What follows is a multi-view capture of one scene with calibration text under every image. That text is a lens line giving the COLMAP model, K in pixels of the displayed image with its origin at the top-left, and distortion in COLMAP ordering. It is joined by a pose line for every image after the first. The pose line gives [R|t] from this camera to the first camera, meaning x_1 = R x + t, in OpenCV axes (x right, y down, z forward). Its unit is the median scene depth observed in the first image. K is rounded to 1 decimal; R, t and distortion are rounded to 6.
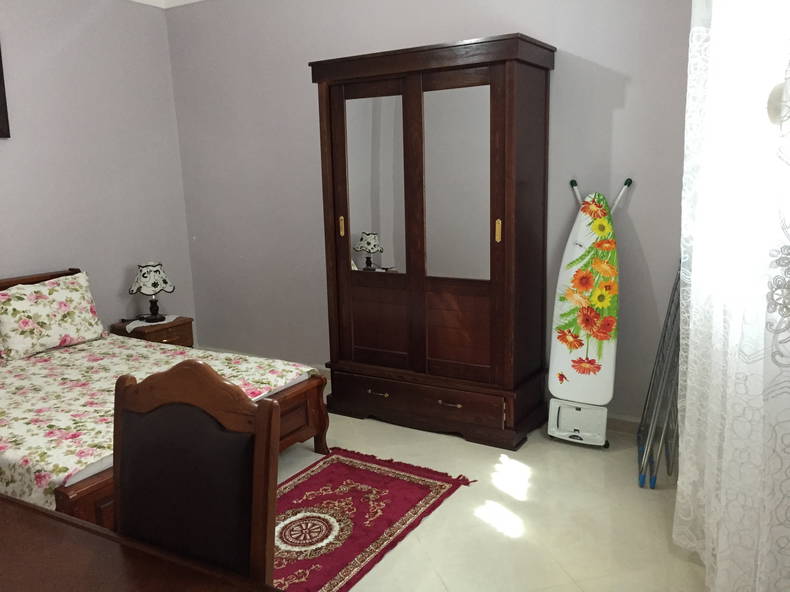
lens RADIAL K [[670.1, 0, 395.0], [0, 670.1, 296.0], [0, 0, 1]] dist [0.074354, -0.097465]
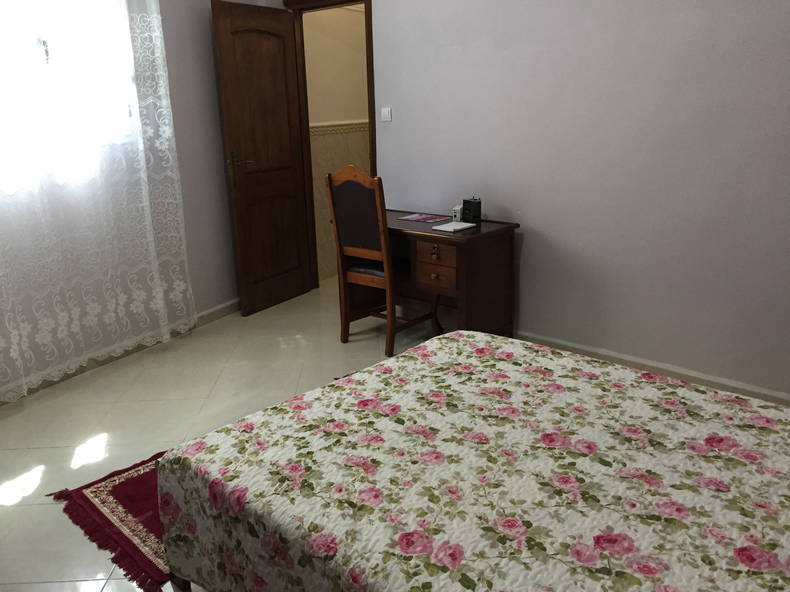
lens RADIAL K [[670.1, 0, 395.0], [0, 670.1, 296.0], [0, 0, 1]] dist [0.074354, -0.097465]
pose [[-0.973008, -0.012206, 0.230447, -0.433992], [0.092782, 0.893642, 0.439084, -0.238381], [-0.211296, 0.448614, -0.868389, 1.395957]]
